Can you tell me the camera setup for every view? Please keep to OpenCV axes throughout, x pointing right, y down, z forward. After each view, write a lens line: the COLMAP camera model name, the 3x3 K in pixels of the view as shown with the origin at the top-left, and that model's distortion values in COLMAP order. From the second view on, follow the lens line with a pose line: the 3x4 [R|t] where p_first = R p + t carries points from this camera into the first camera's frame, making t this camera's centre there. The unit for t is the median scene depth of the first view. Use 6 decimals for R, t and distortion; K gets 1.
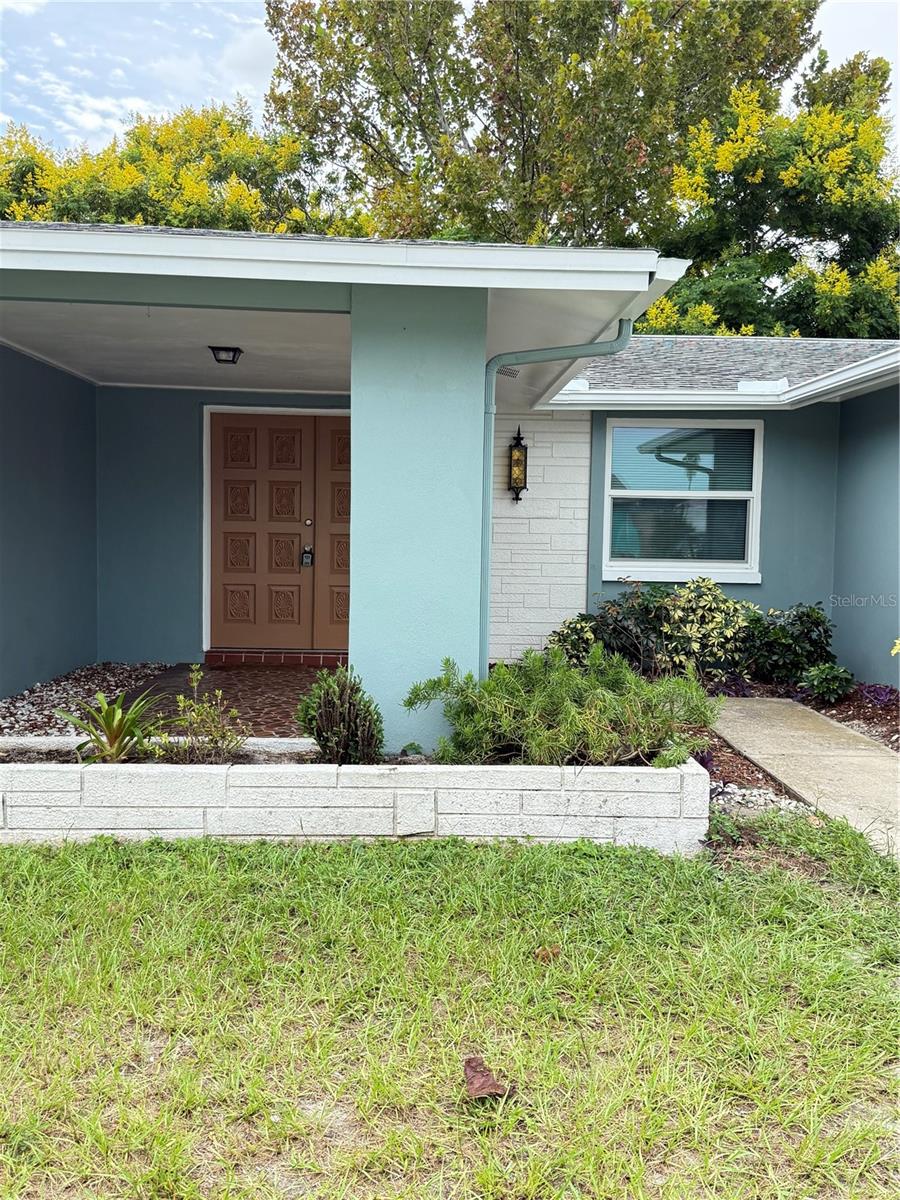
lens RADIAL K [[1184.7, 0, 450.0], [0, 1184.7, 600.0], [0, 0, 1]] dist [0.006998, 0.001916]
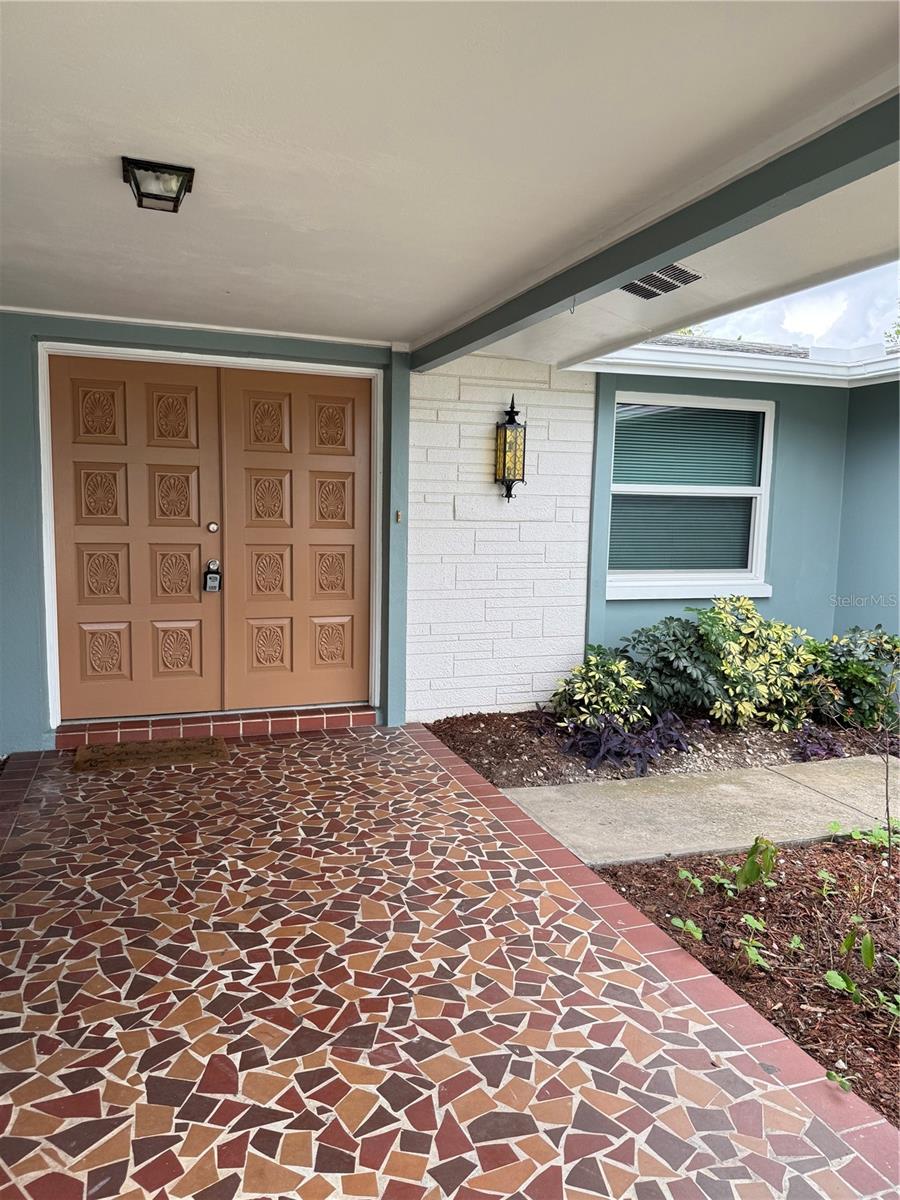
lens RADIAL K [[833.8, 0, 450.0], [0, 833.8, 600.0], [0, 0, 1]] dist [0.076082, -0.210487]
pose [[0.946784, -0.033914, 0.320079, -0.147095], [0.015540, 0.998090, 0.059784, -0.051059], [-0.321495, -0.051628, 0.945503, 0.504914]]
